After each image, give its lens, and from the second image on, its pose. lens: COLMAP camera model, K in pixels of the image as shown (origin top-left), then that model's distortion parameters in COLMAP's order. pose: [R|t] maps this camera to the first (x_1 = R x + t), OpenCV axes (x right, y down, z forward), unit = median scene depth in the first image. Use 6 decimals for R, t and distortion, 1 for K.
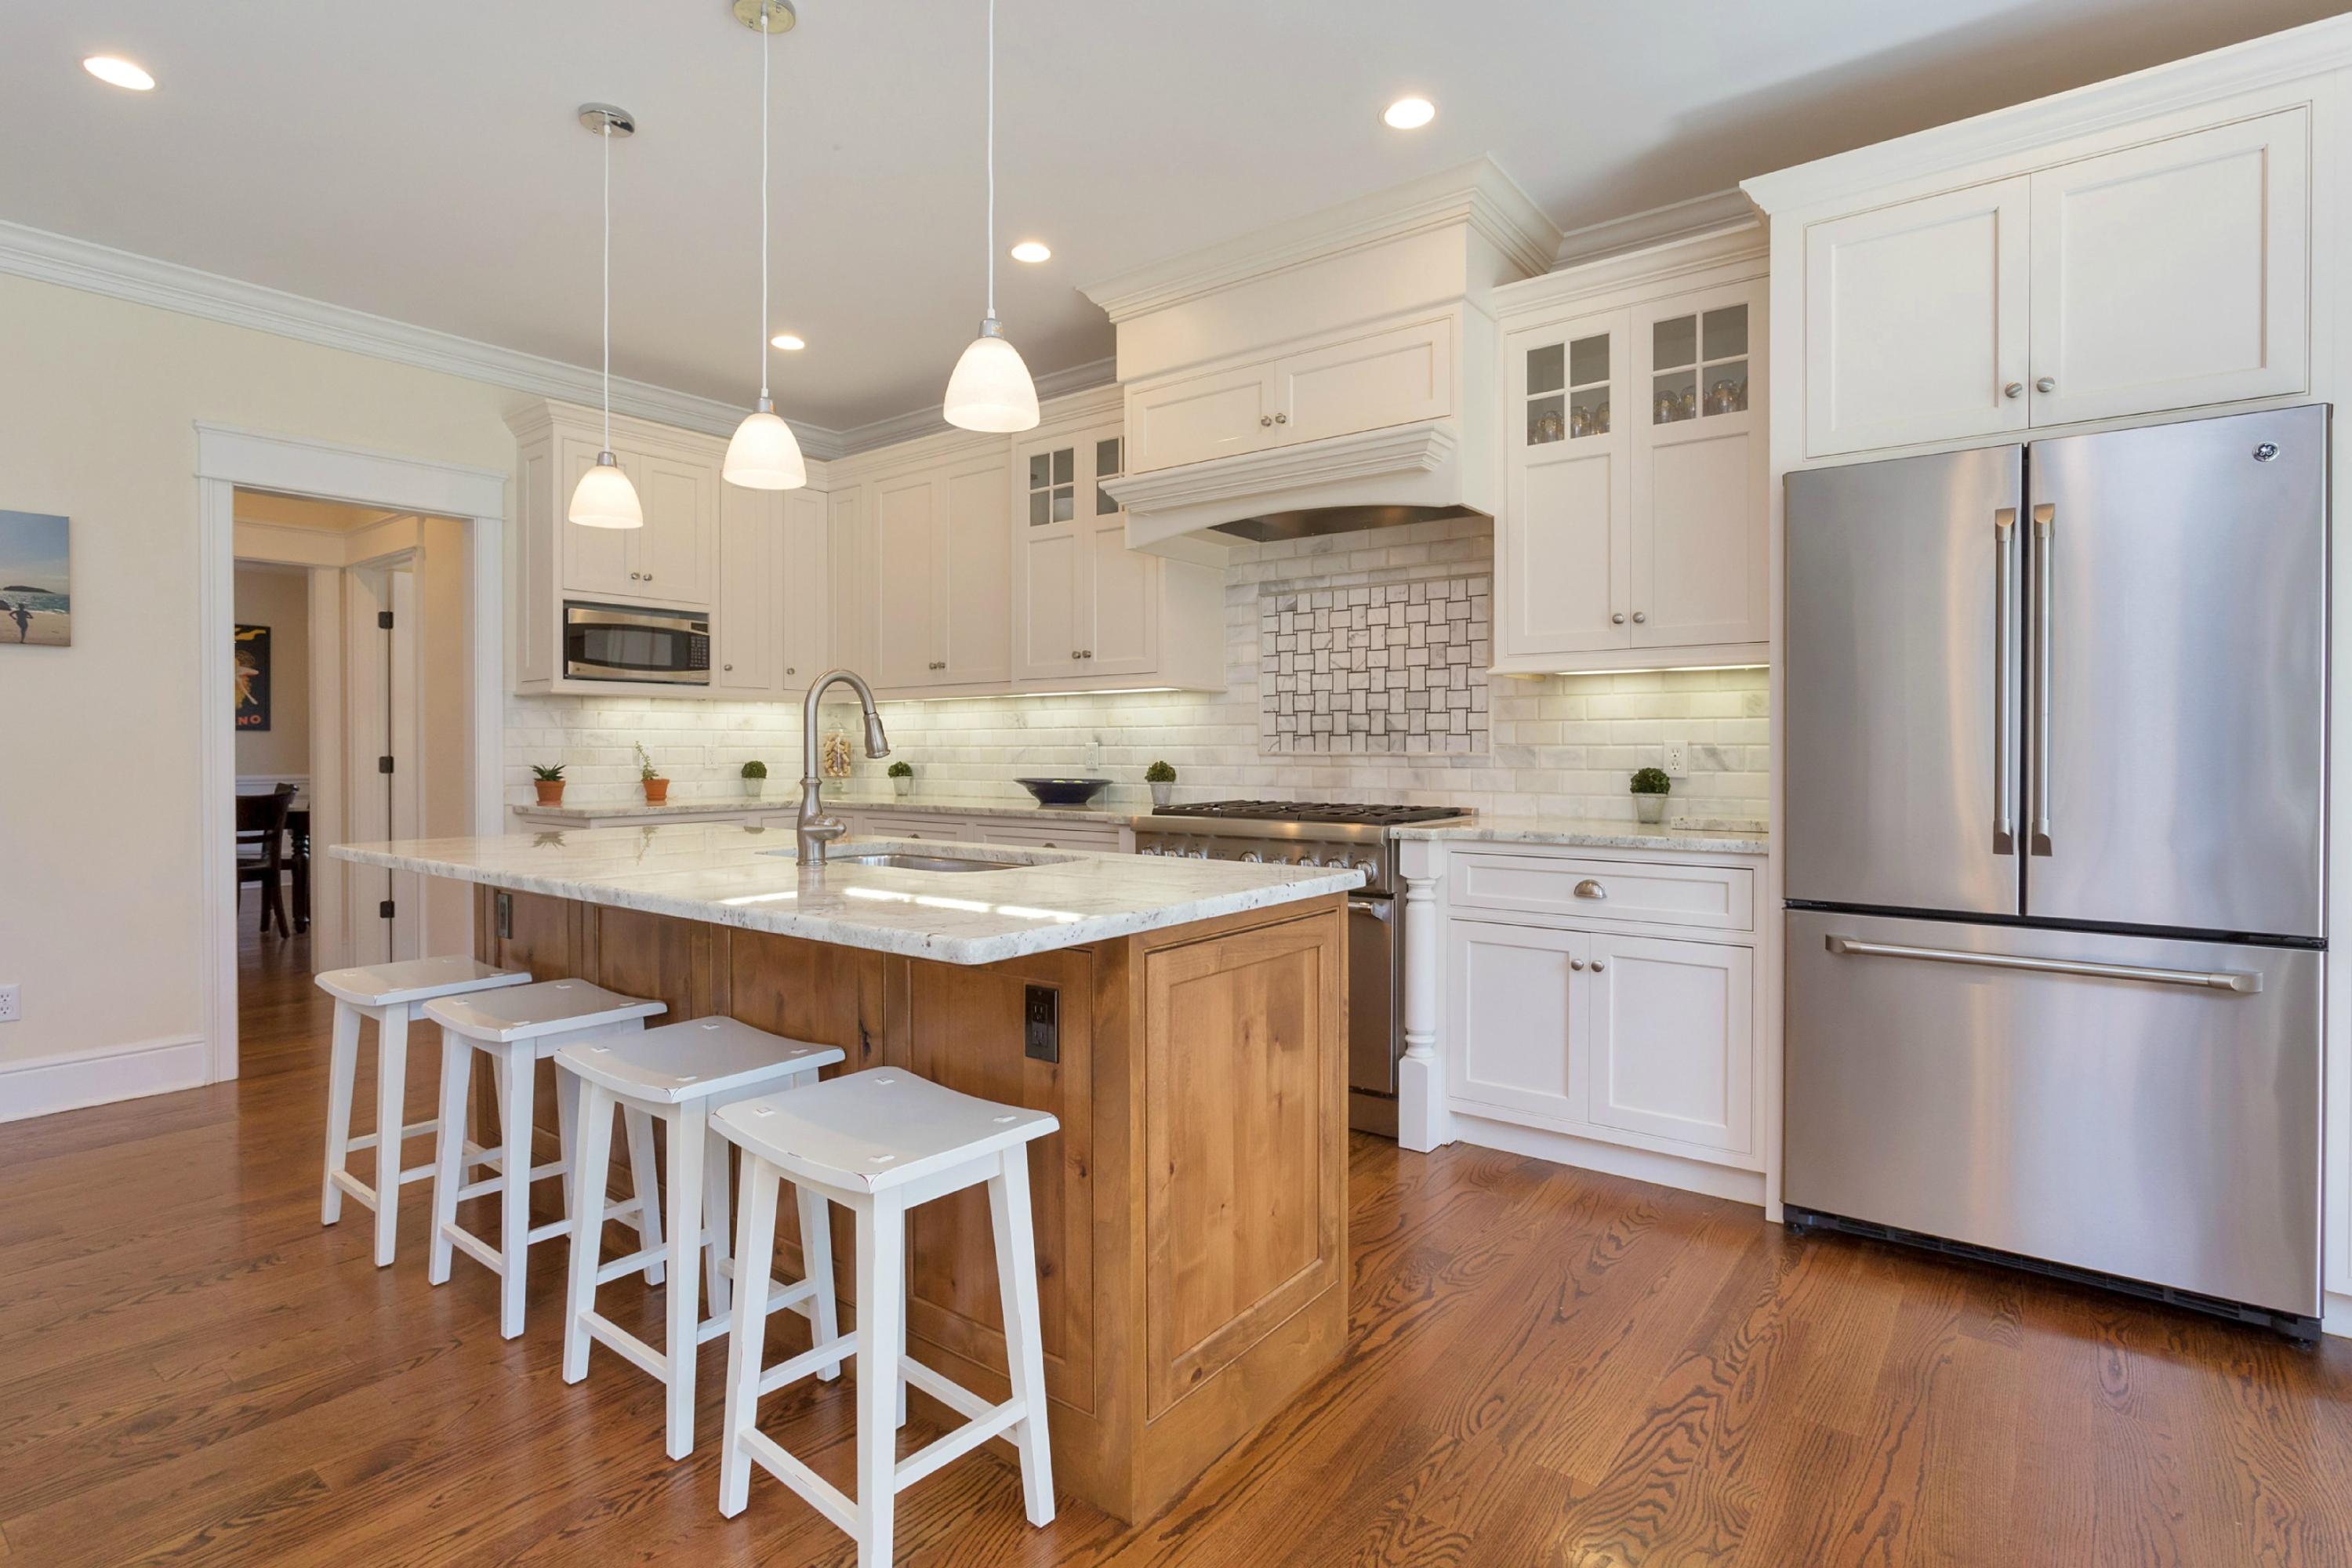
lens RADIAL K [[1163.3, 0, 1141.4], [0, 1163.3, 737.1], [0, 0, 1]] dist [-0.001447, -0.000160]
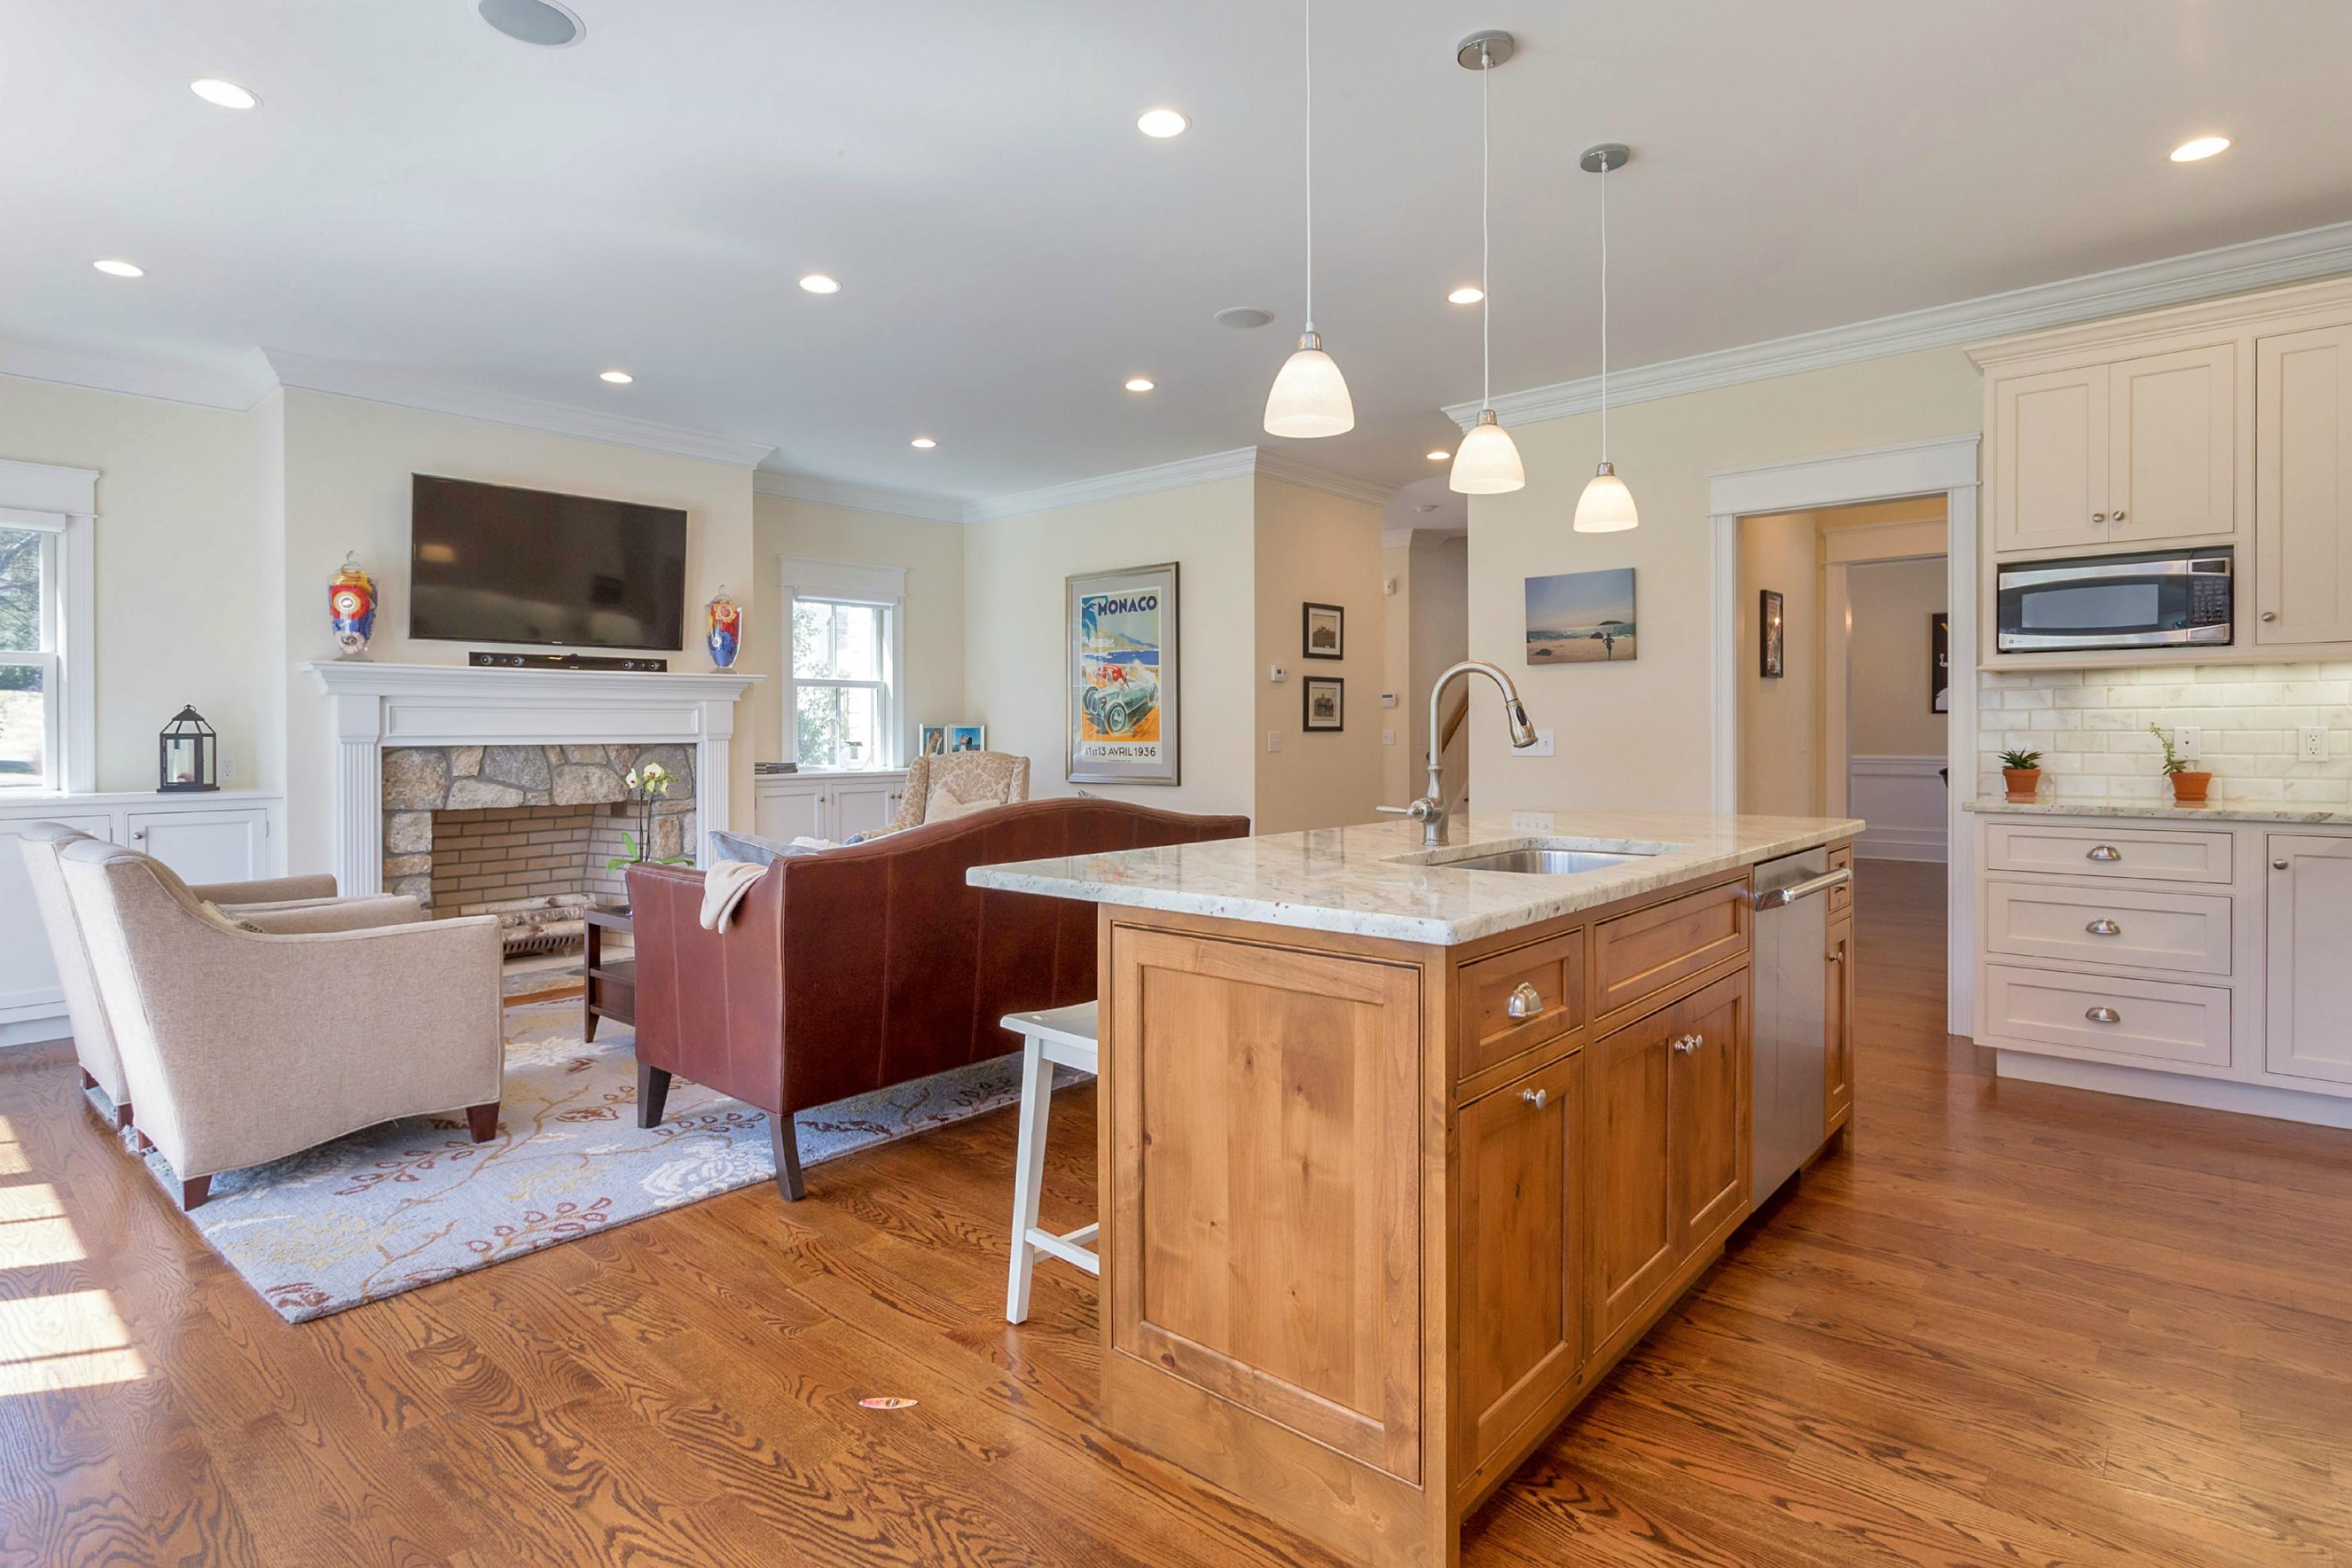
lens RADIAL K [[1163.3, 0, 1193.8], [0, 1163.3, 746.9], [0, 0, 1]] dist [-0.001447, -0.000160]
pose [[-0.034177, 0.013222, -0.999328, 0.410324], [0.011739, 0.999849, 0.012828, 0.002329], [0.999347, -0.011292, -0.034327, 0.417534]]
